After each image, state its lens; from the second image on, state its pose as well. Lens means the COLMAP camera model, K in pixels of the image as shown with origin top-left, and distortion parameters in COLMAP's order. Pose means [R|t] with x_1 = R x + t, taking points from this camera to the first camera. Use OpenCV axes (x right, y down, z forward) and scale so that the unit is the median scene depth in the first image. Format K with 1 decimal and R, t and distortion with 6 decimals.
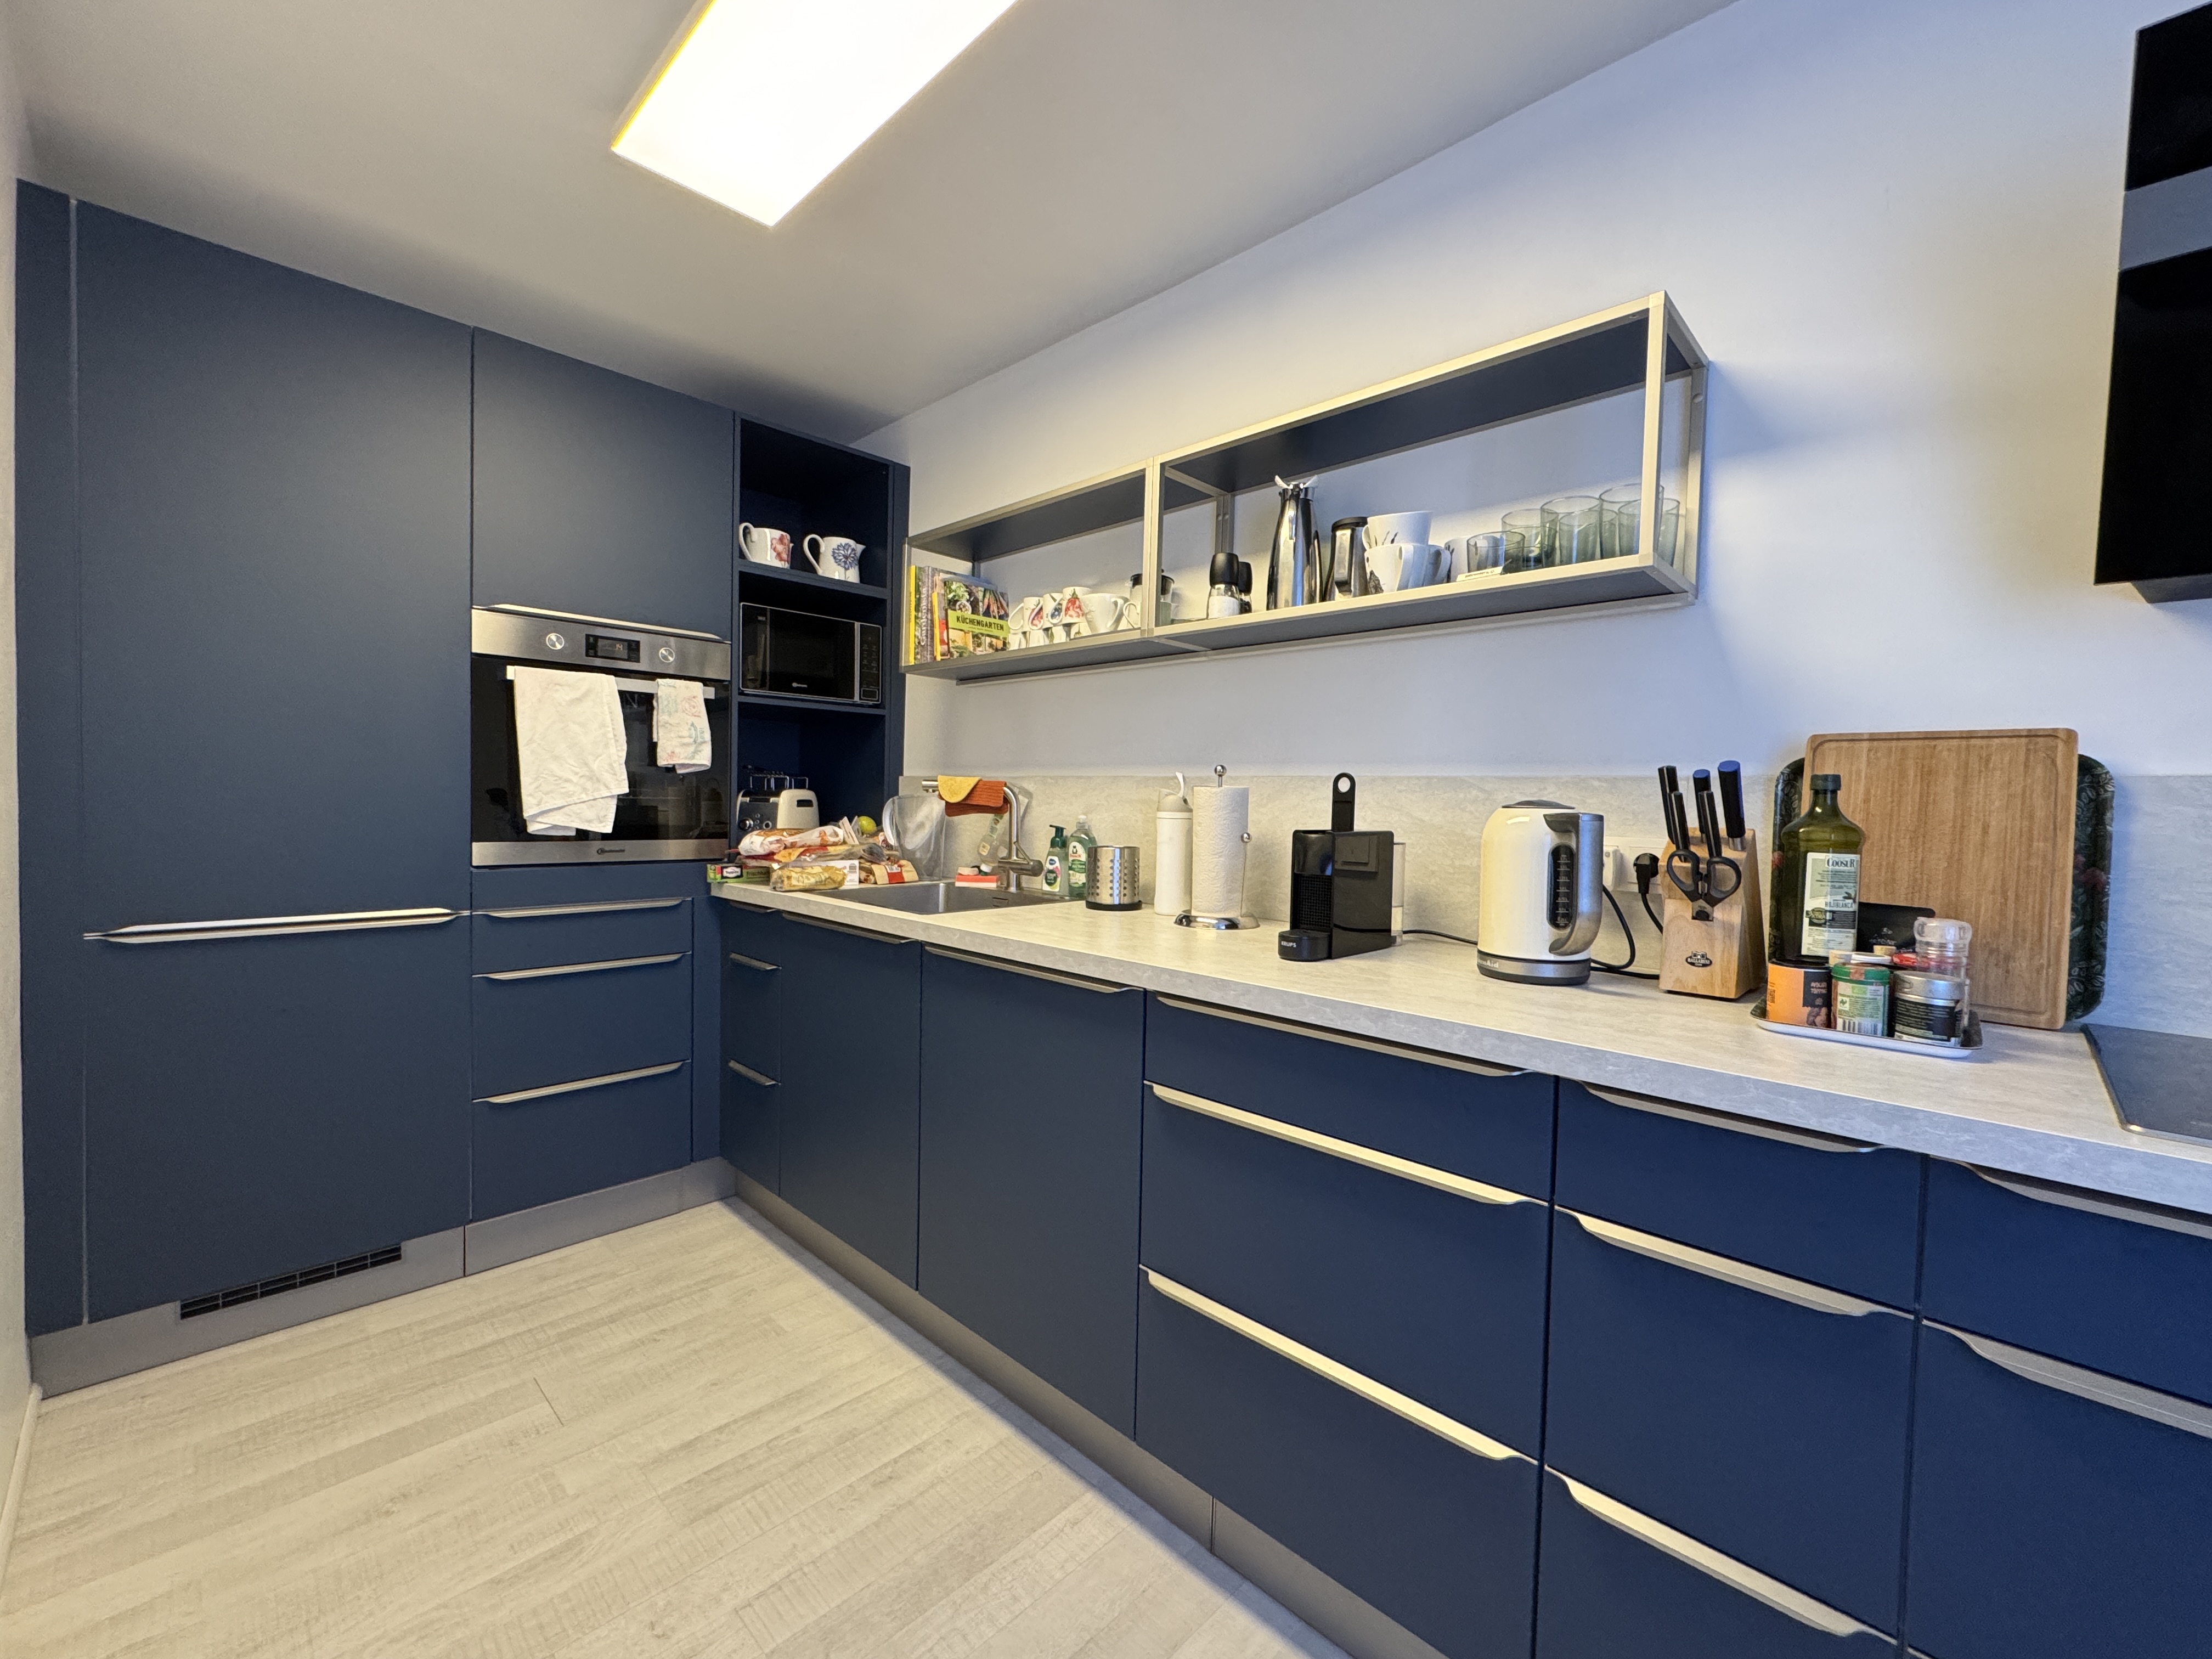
lens RADIAL K [[911.9, 0, 1106.0], [0, 911.9, 829.5], [0, 0, 1]] dist [-0.001138, -0.000286]
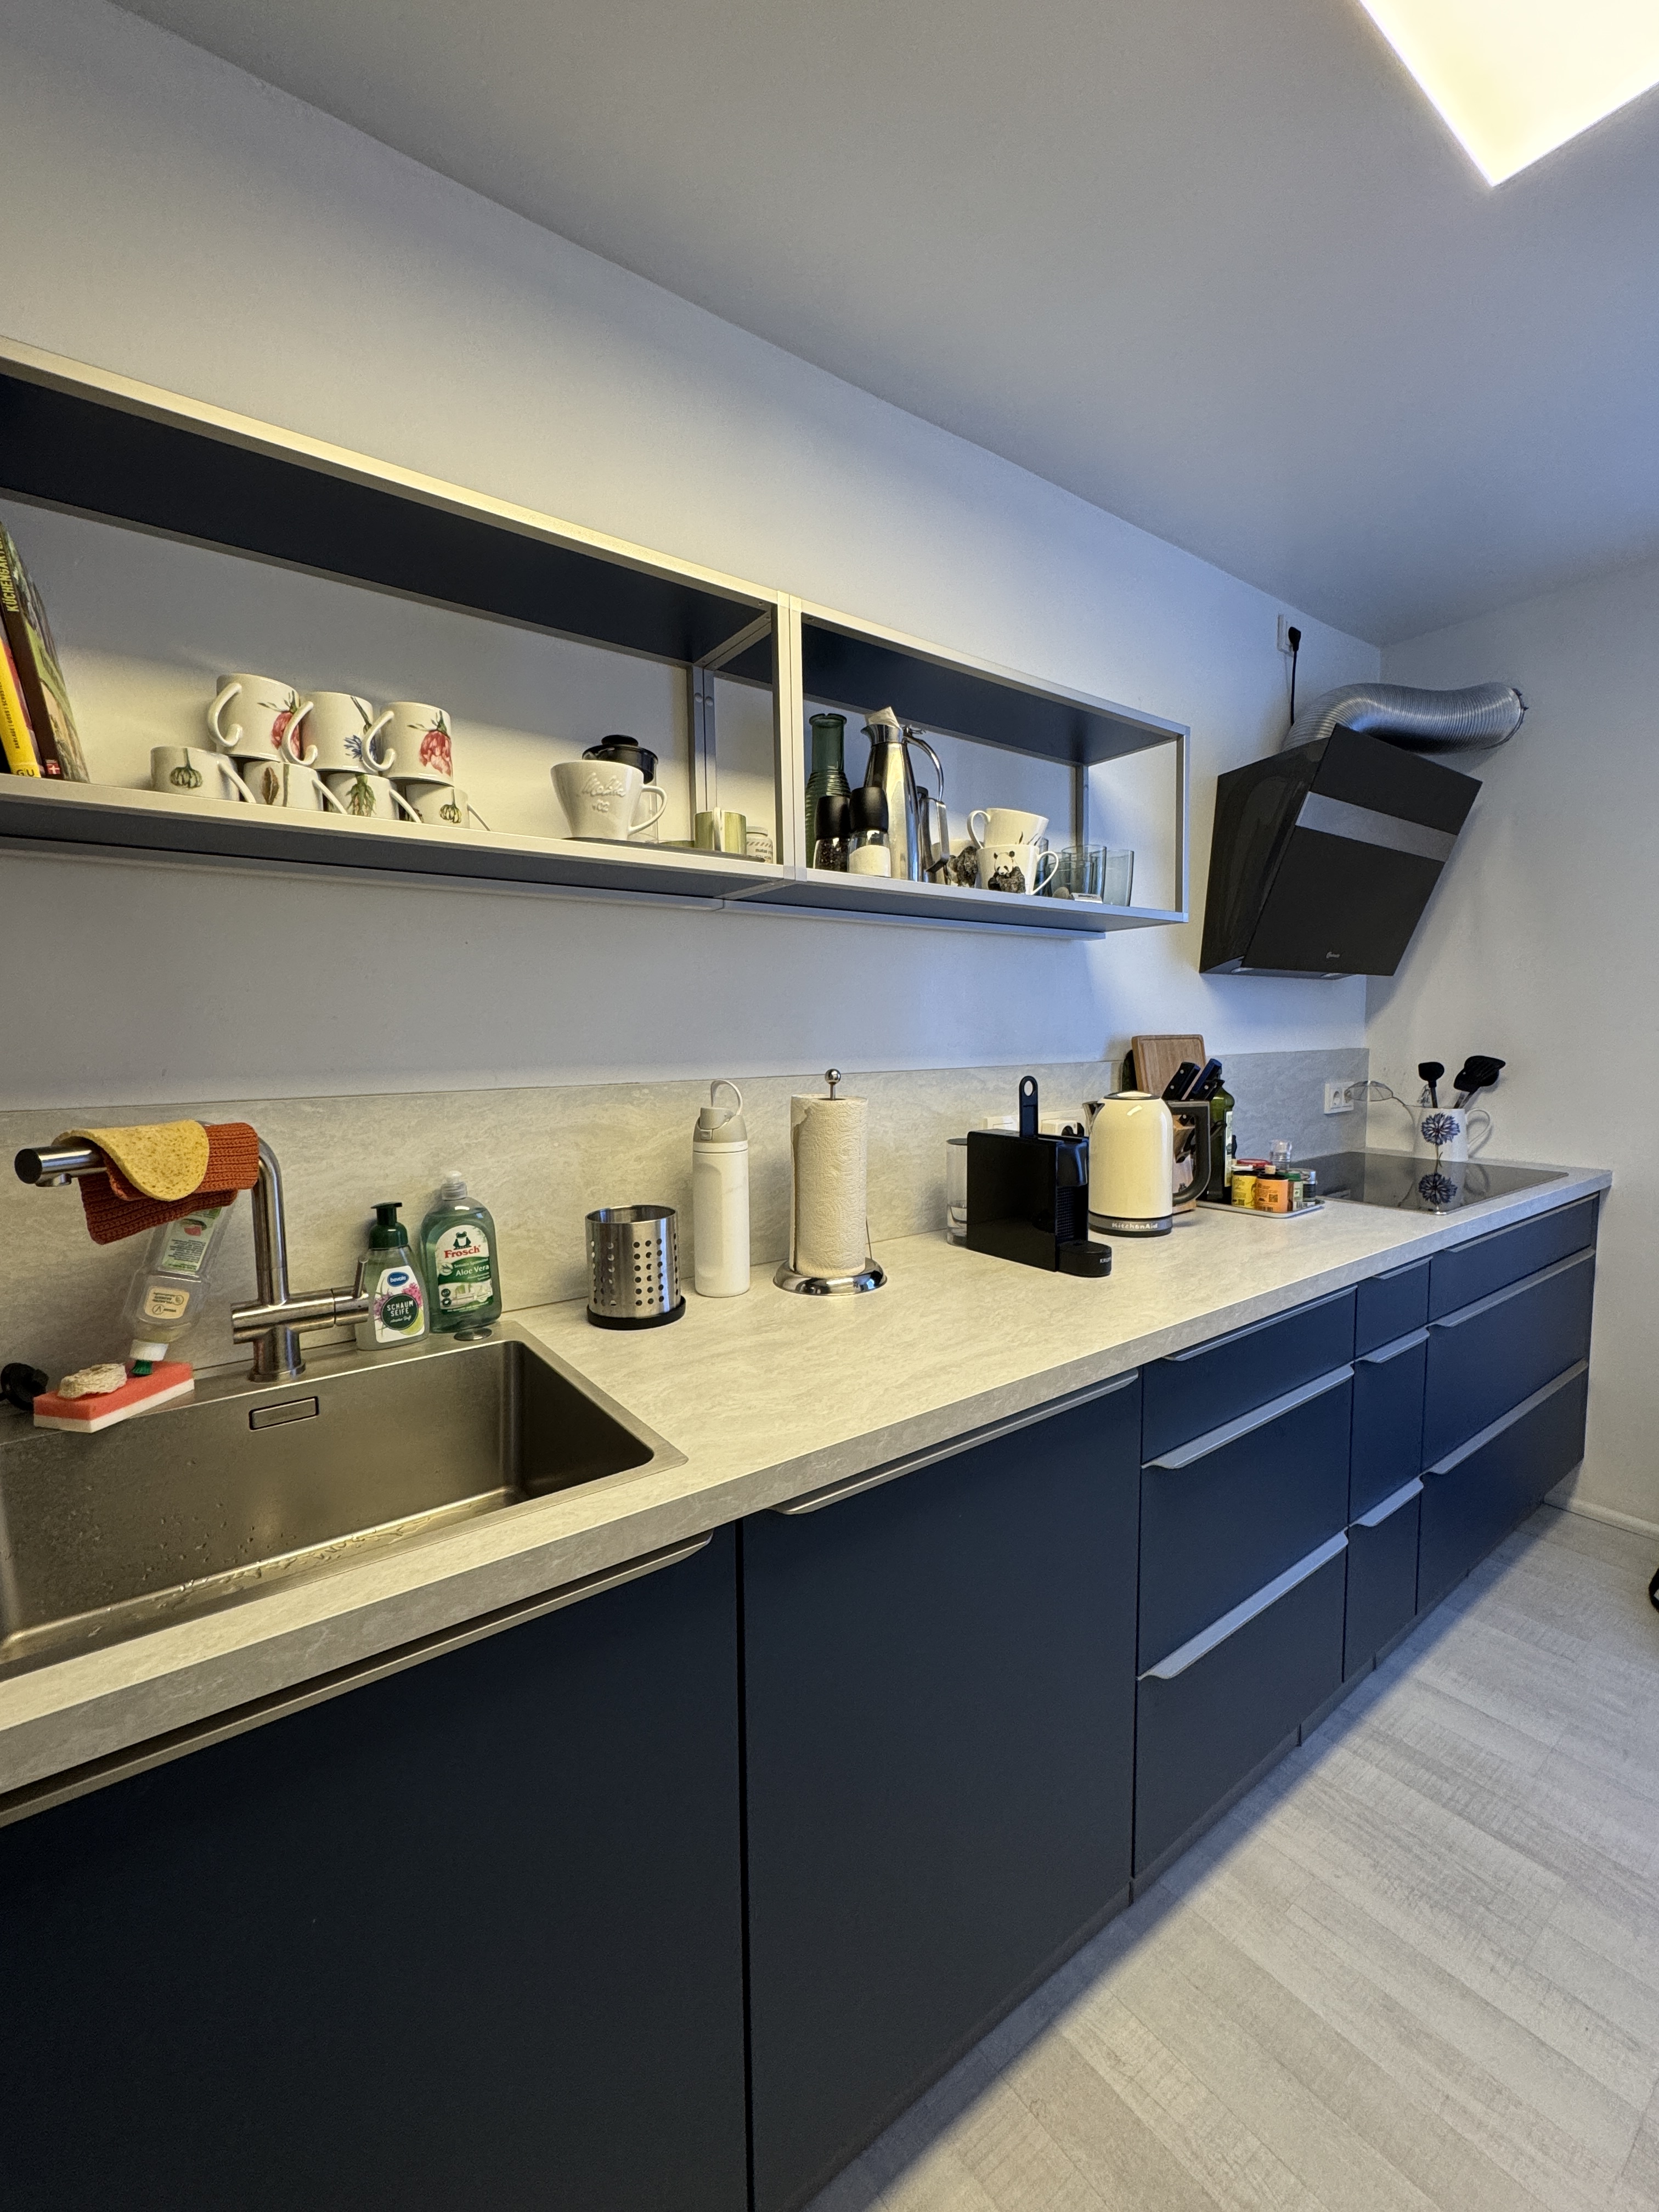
lens RADIAL K [[911.9, 0, 829.5], [0, 911.9, 1106.0], [0, 0, 1]] dist [-0.001138, -0.000286]
pose [[0.159058, -0.105508, 0.981615, -0.696155], [0.050210, 0.993851, 0.098688, -0.130246], [-0.985992, 0.033590, 0.163378, 1.003972]]
